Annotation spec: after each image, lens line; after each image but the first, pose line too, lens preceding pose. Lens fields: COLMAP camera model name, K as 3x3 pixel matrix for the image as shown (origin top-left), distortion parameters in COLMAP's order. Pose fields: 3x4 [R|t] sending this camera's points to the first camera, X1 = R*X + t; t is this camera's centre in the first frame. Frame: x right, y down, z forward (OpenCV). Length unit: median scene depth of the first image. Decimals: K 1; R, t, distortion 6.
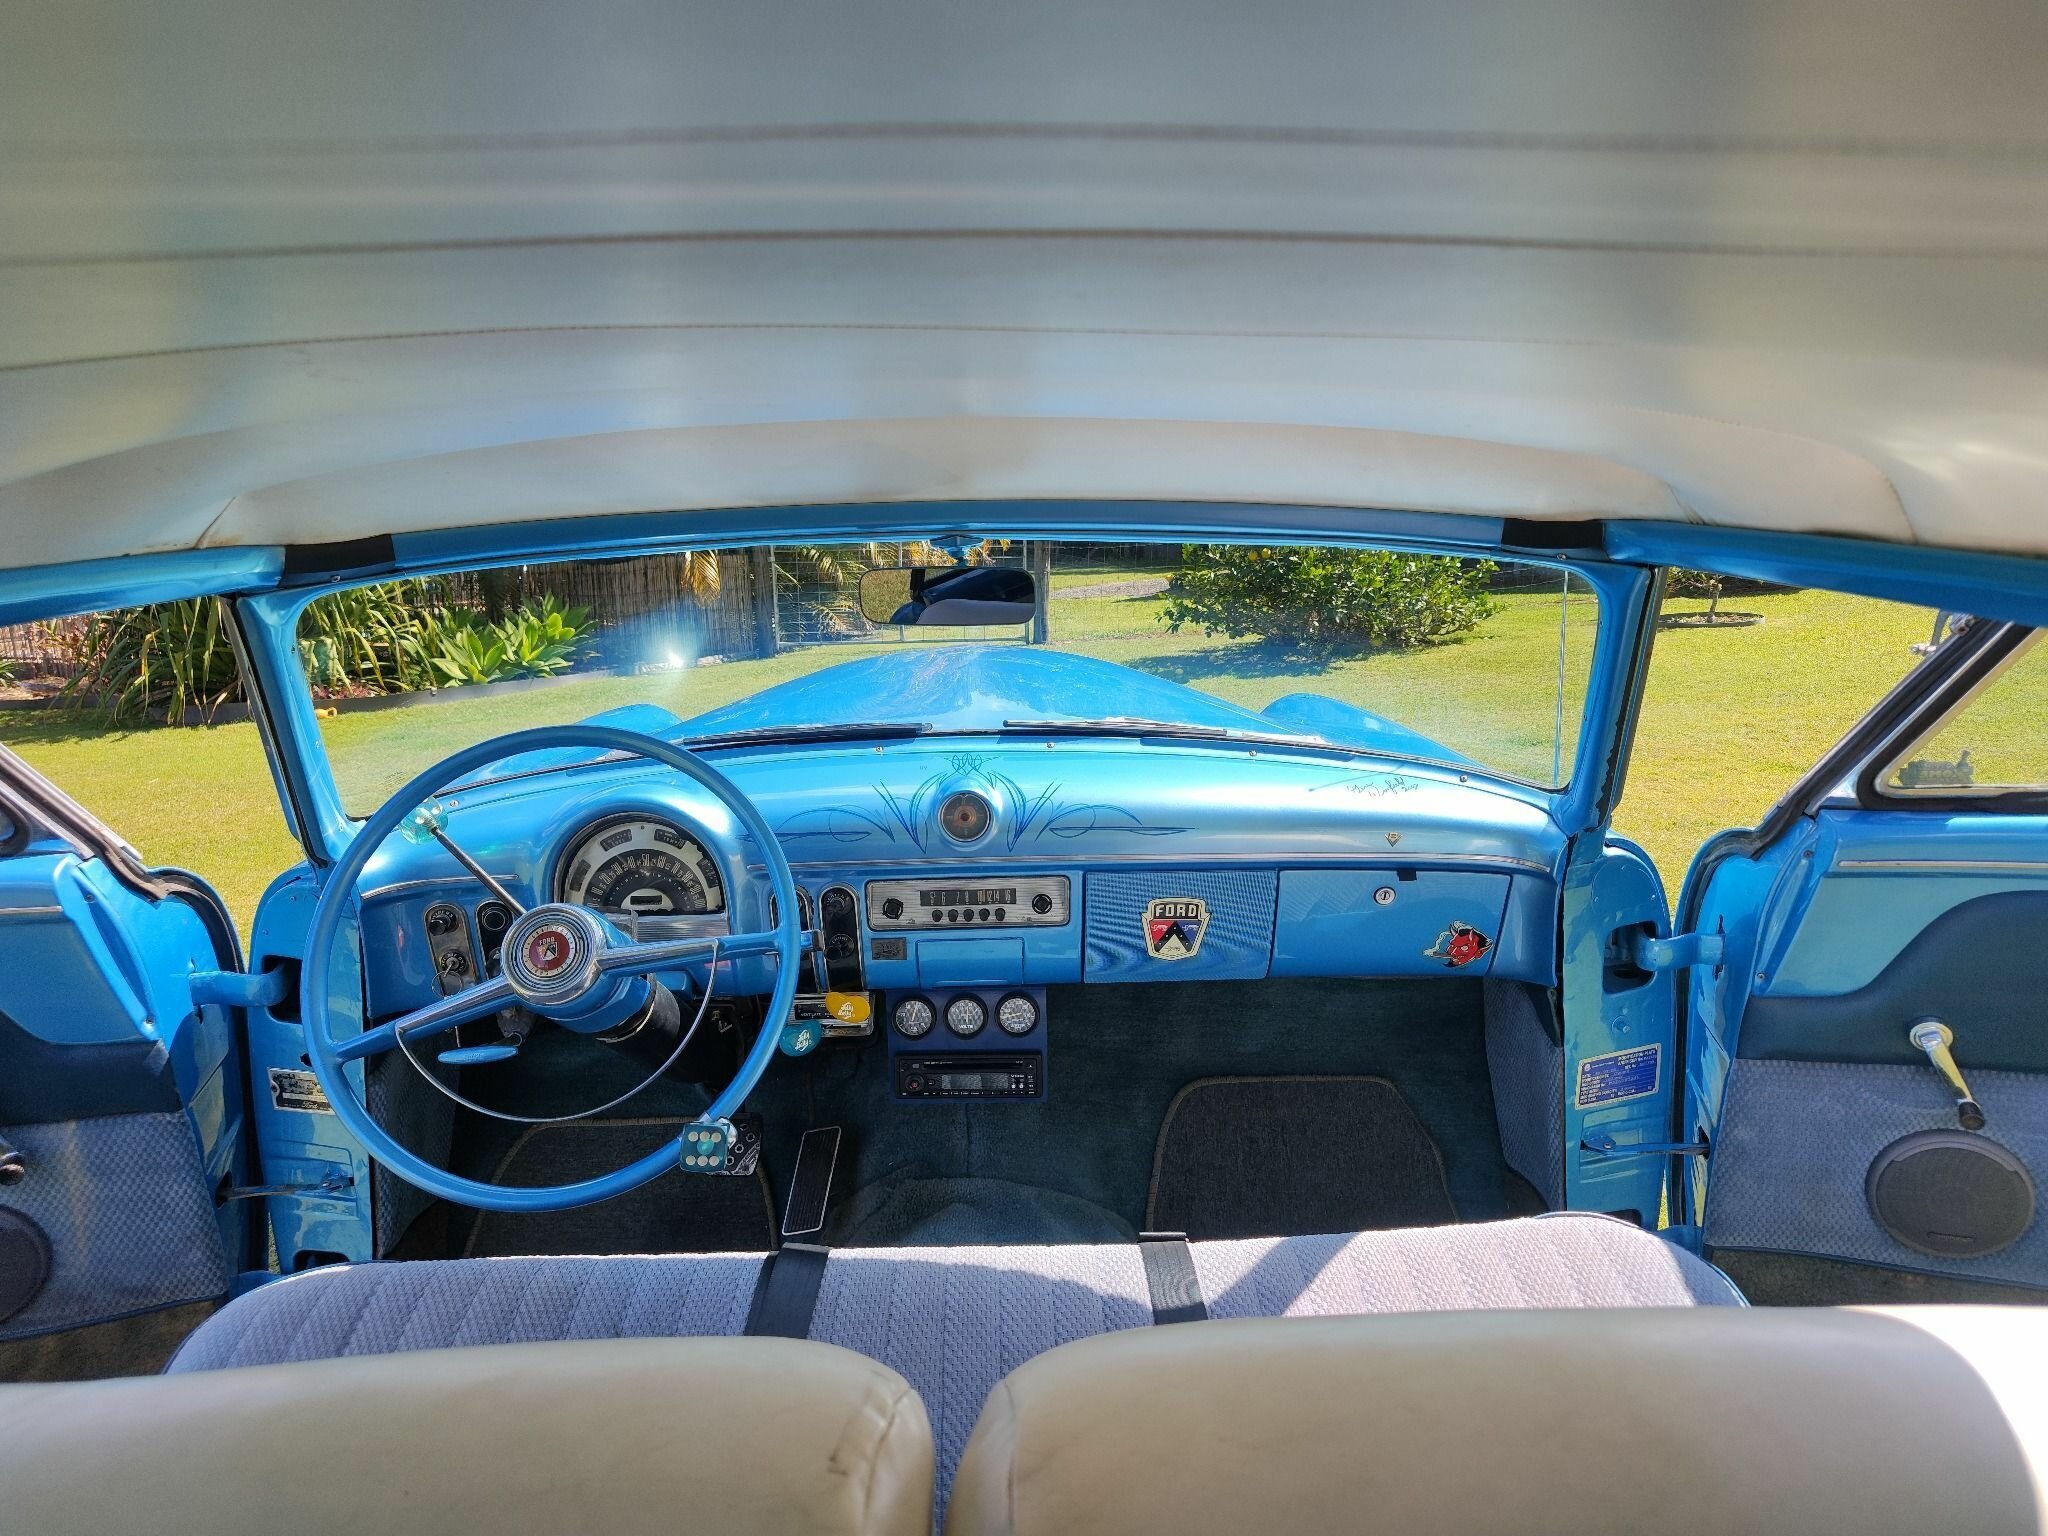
lens RADIAL K [[1368.0, 0, 1029.0], [0, 1368.0, 780.1], [0, 0, 1]] dist [-0.004125, 0.026547]
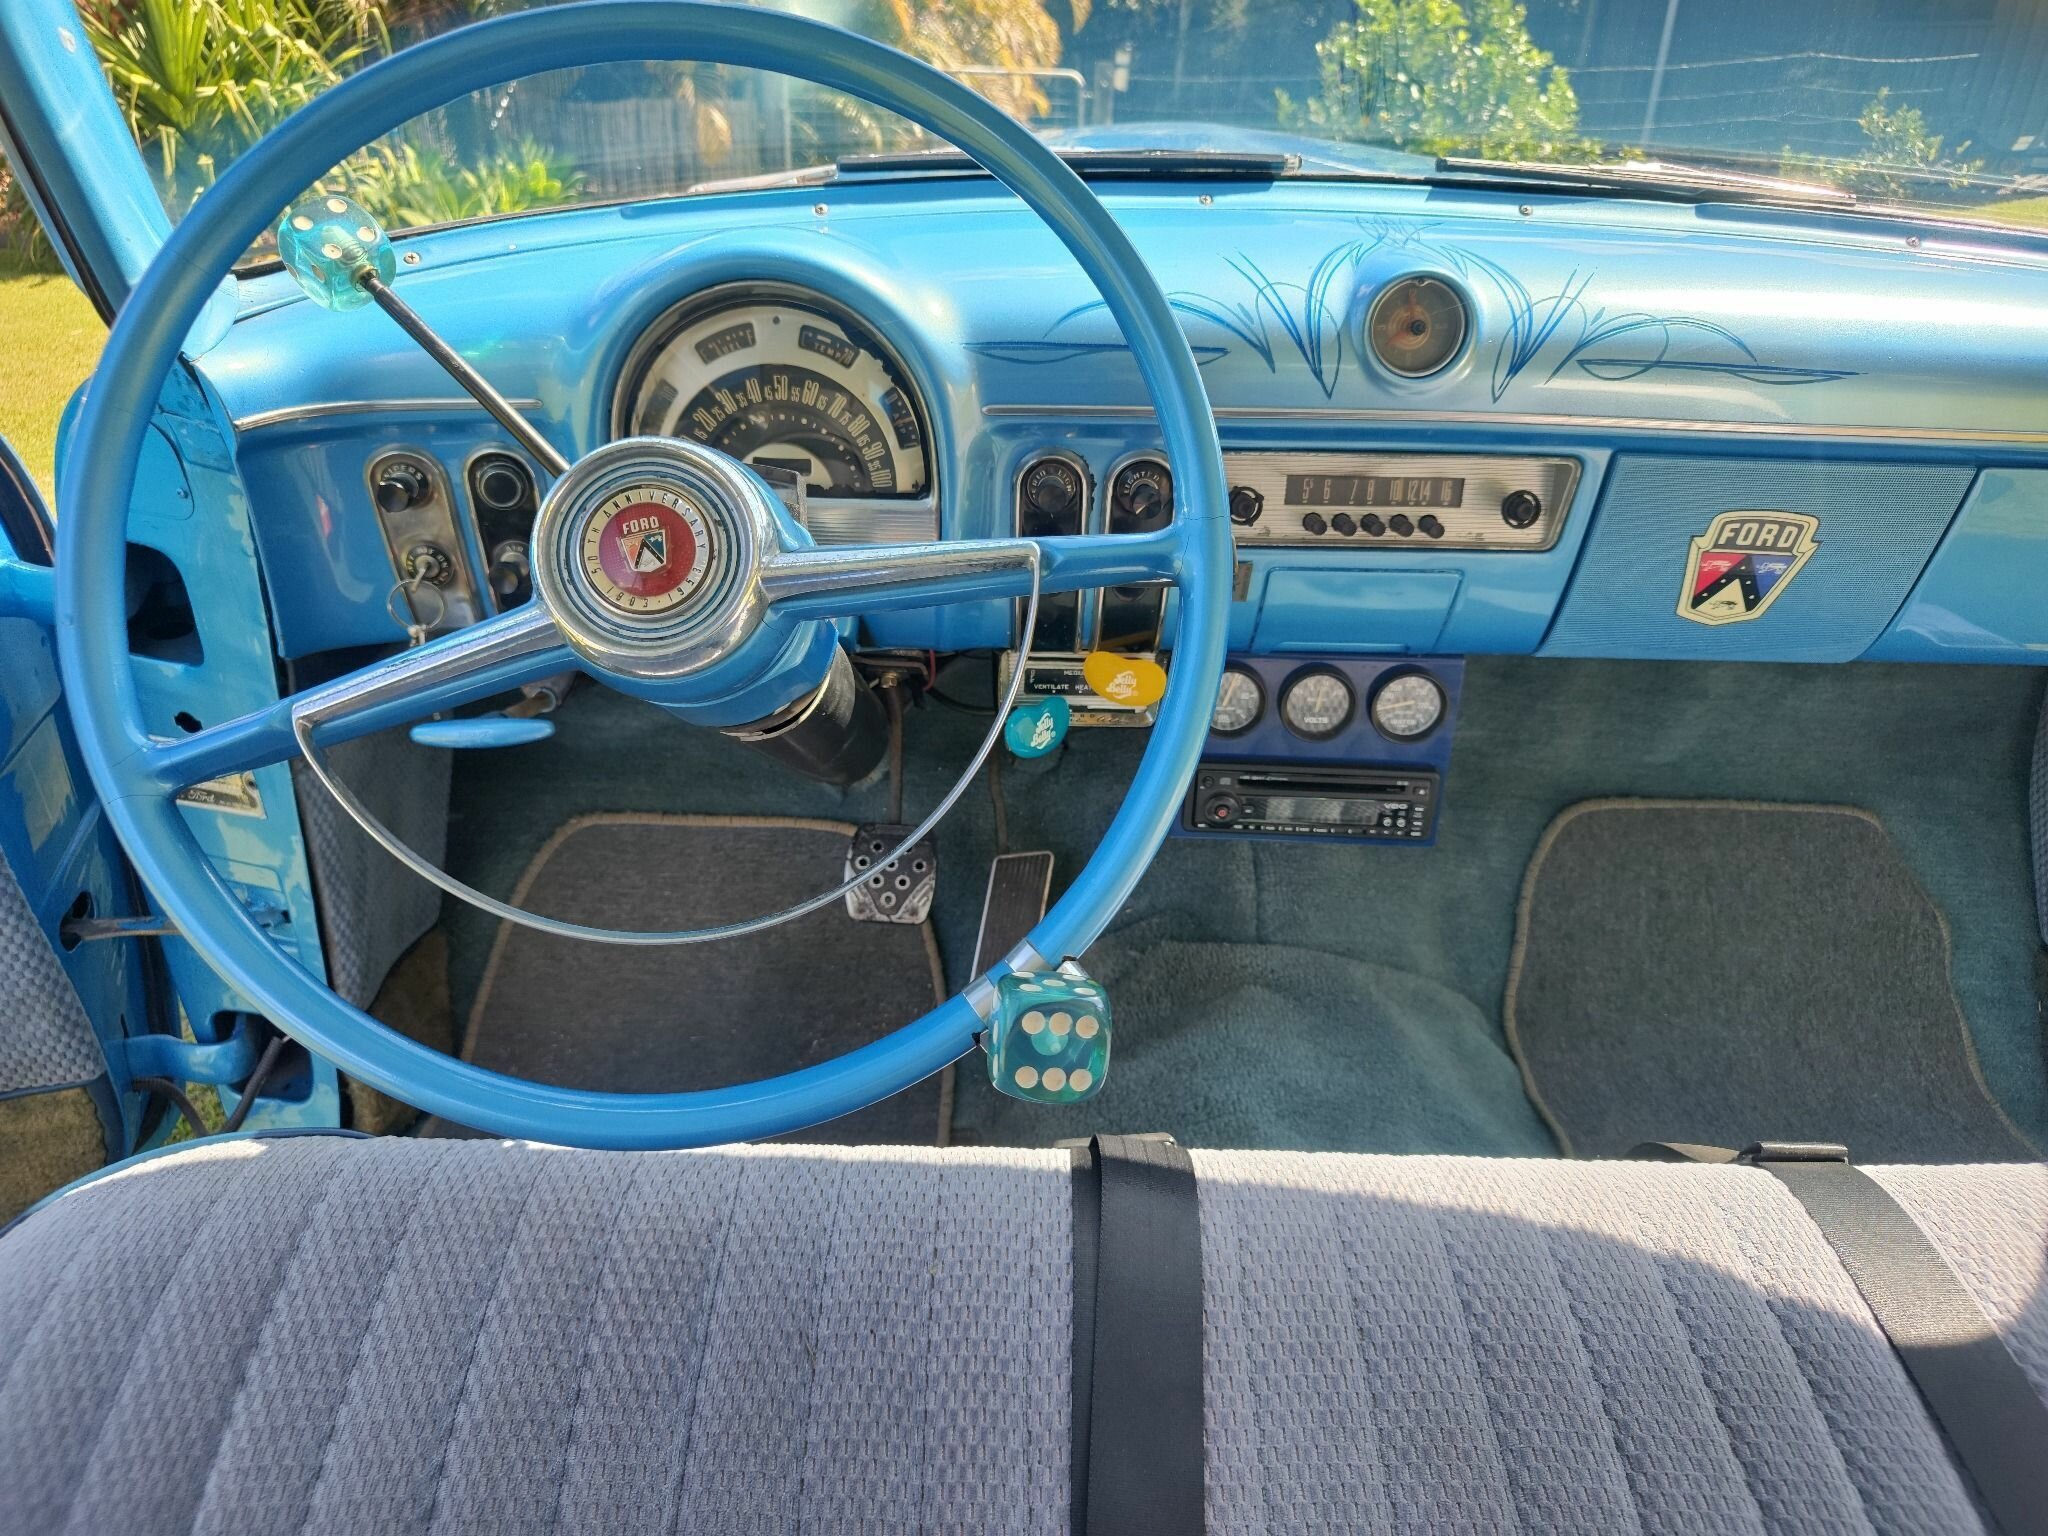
lens RADIAL K [[1368.0, 0, 1021.2], [0, 1368.0, 781.2], [0, 0, 1]] dist [-0.004125, 0.026547]
pose [[0.998825, 0.048146, 0.005491, -0.181157], [-0.047868, 0.962681, 0.266372, 0.058502], [0.007539, -0.266322, 0.963855, 0.446268]]
